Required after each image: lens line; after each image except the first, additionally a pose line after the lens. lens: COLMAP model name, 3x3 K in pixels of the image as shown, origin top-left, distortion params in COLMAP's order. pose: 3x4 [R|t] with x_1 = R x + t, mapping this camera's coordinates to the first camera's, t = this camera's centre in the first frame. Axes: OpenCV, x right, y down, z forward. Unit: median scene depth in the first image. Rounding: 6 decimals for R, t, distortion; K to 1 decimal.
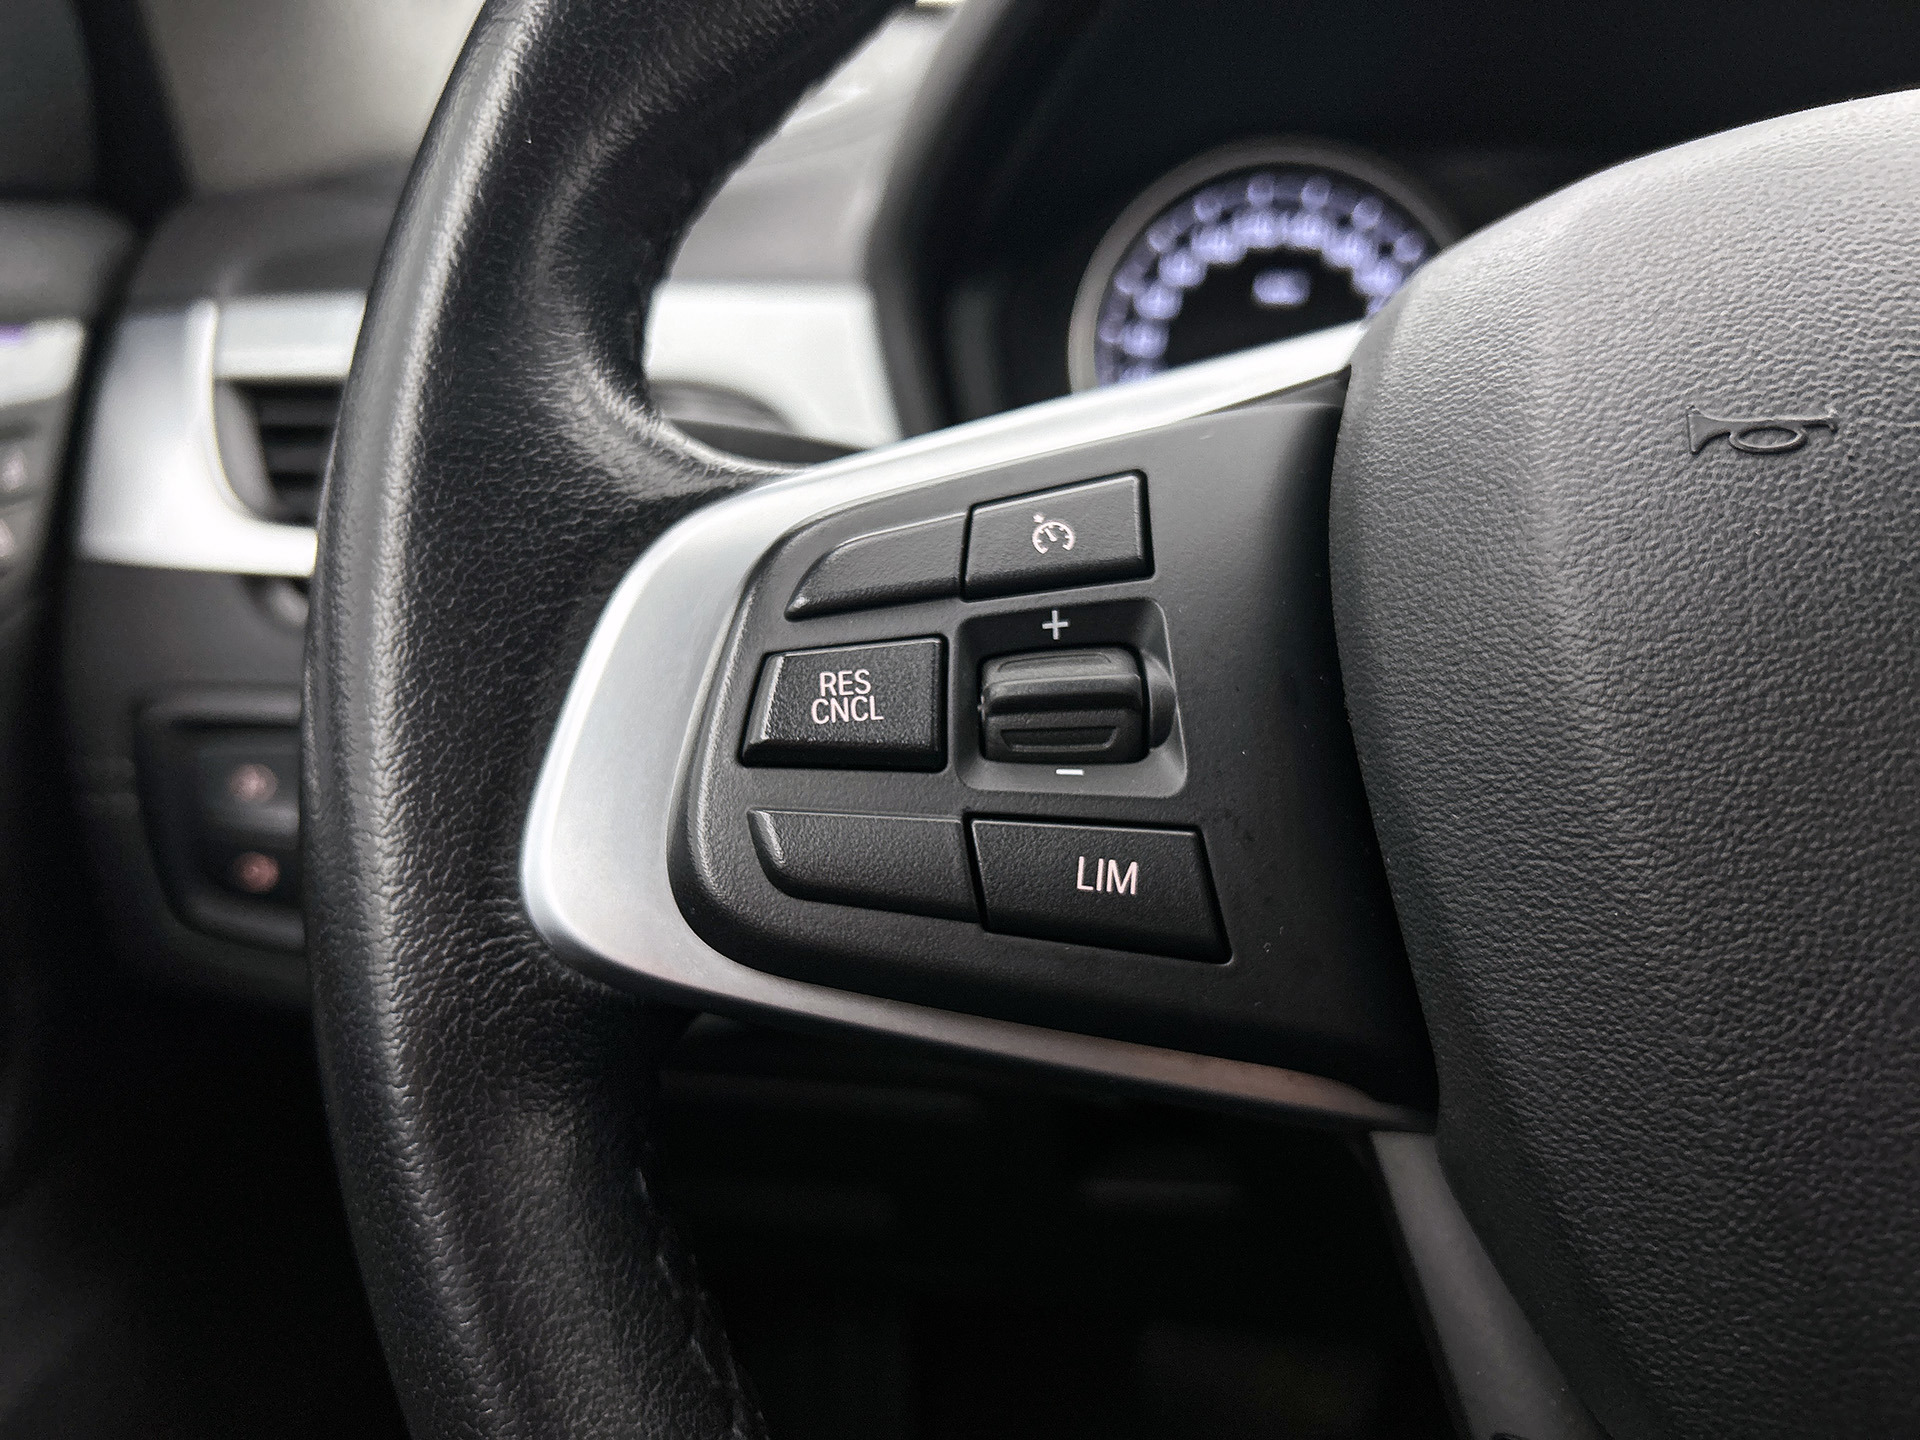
lens RADIAL K [[1428.5, 0, 960.0], [0, 1428.5, 720.0], [0, 0, 1]] dist [-0.000560, -0.000145]
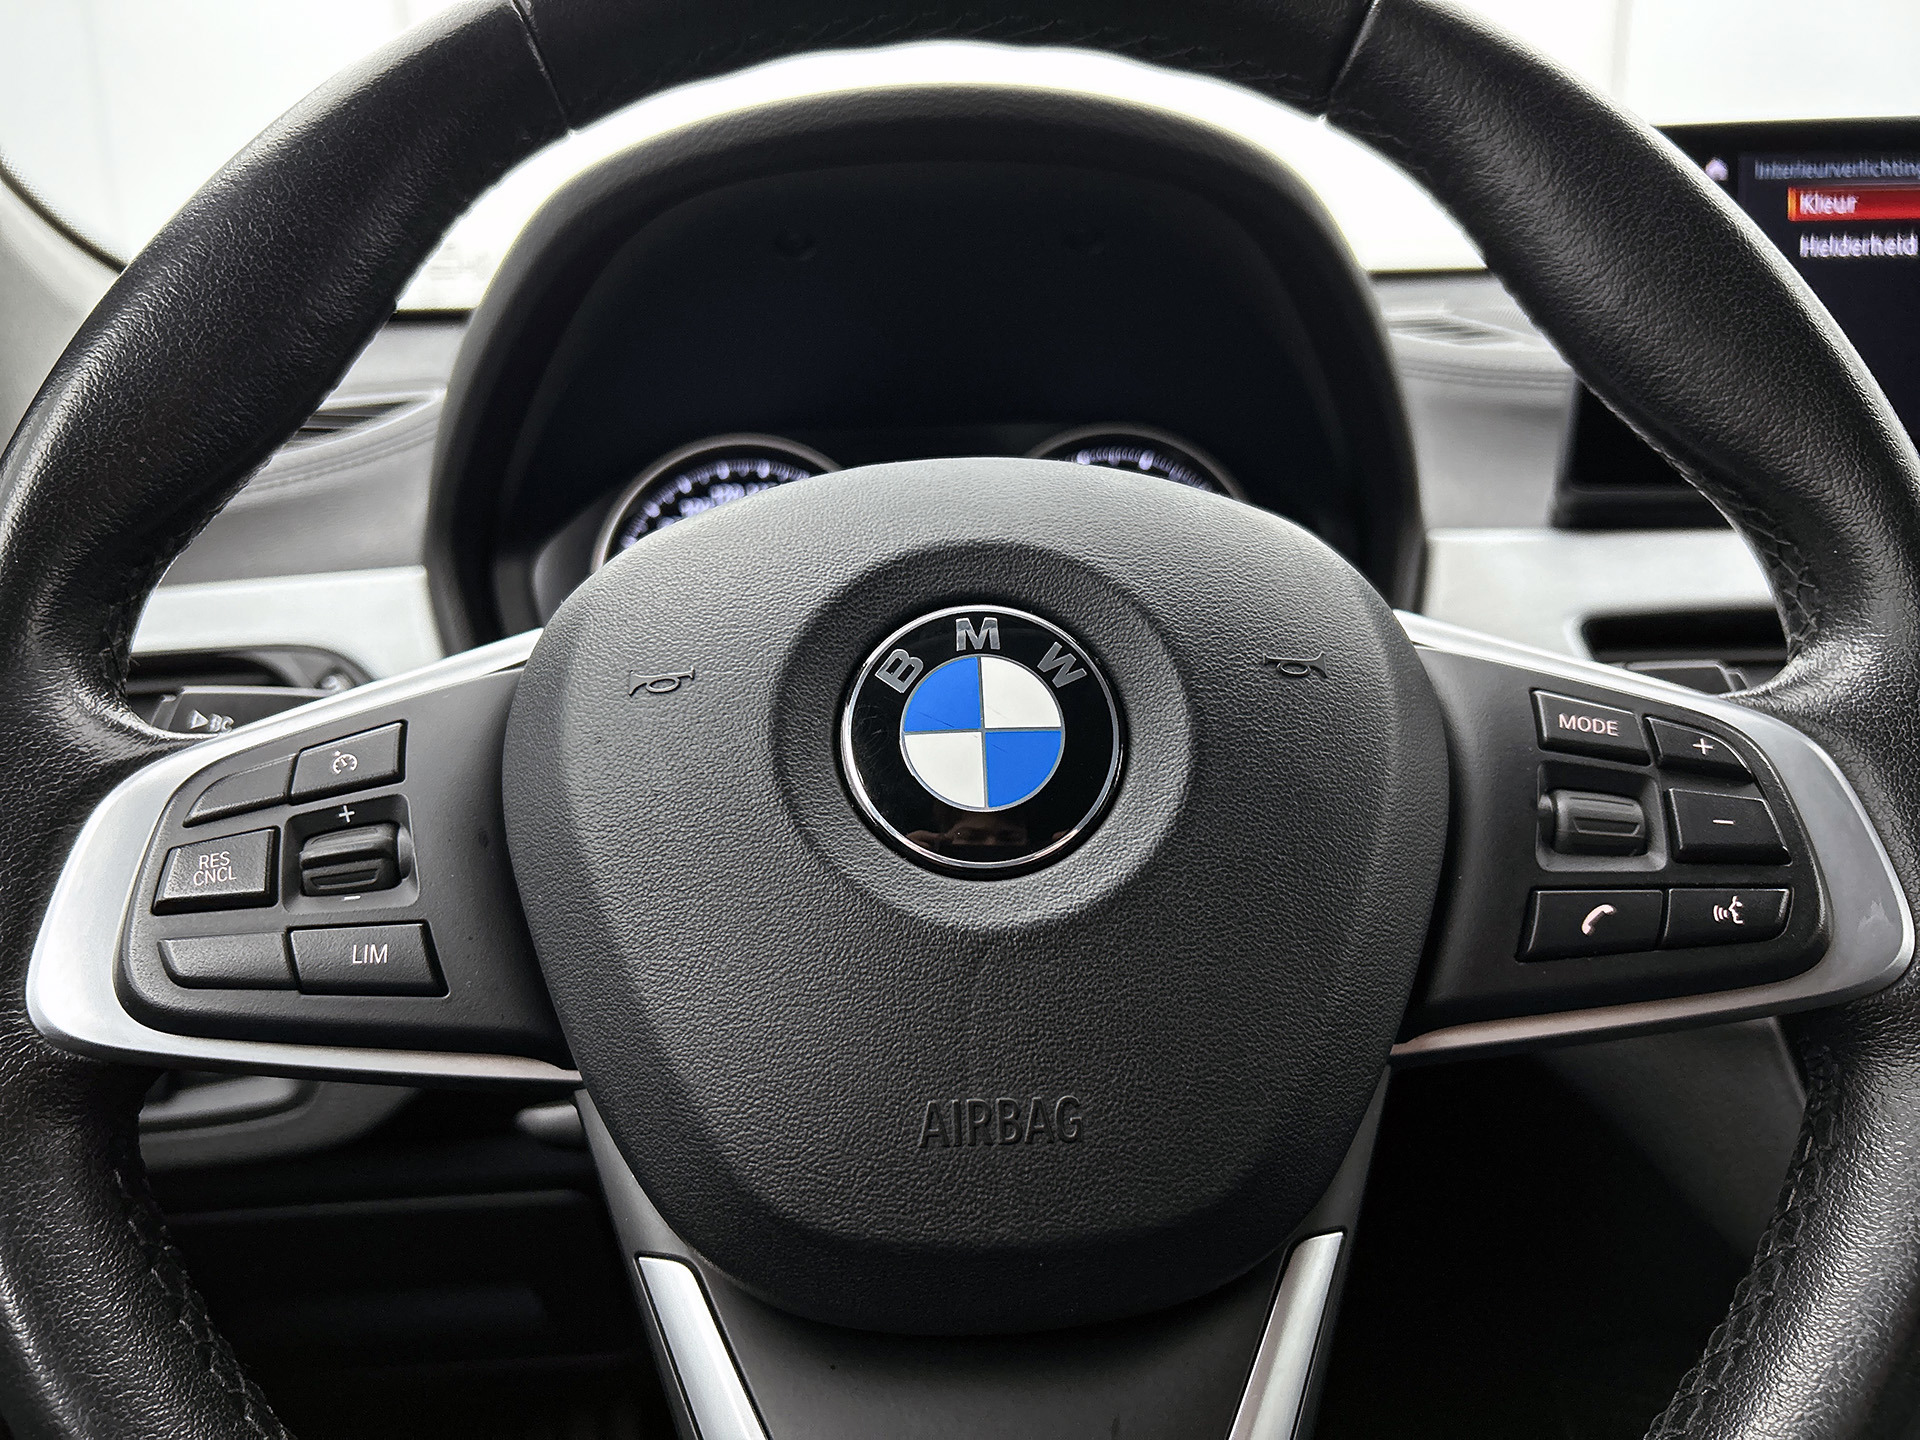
lens RADIAL K [[1461.3, 0, 960.0], [0, 1461.3, 720.0], [0, 0, 1]] dist [-0.004196, -0.005696]
pose [[0.987610, -0.097141, 0.123248, 0.598687], [0.109689, 0.988976, -0.099474, 0.078692], [-0.112227, 0.111760, 0.987378, -0.852931]]
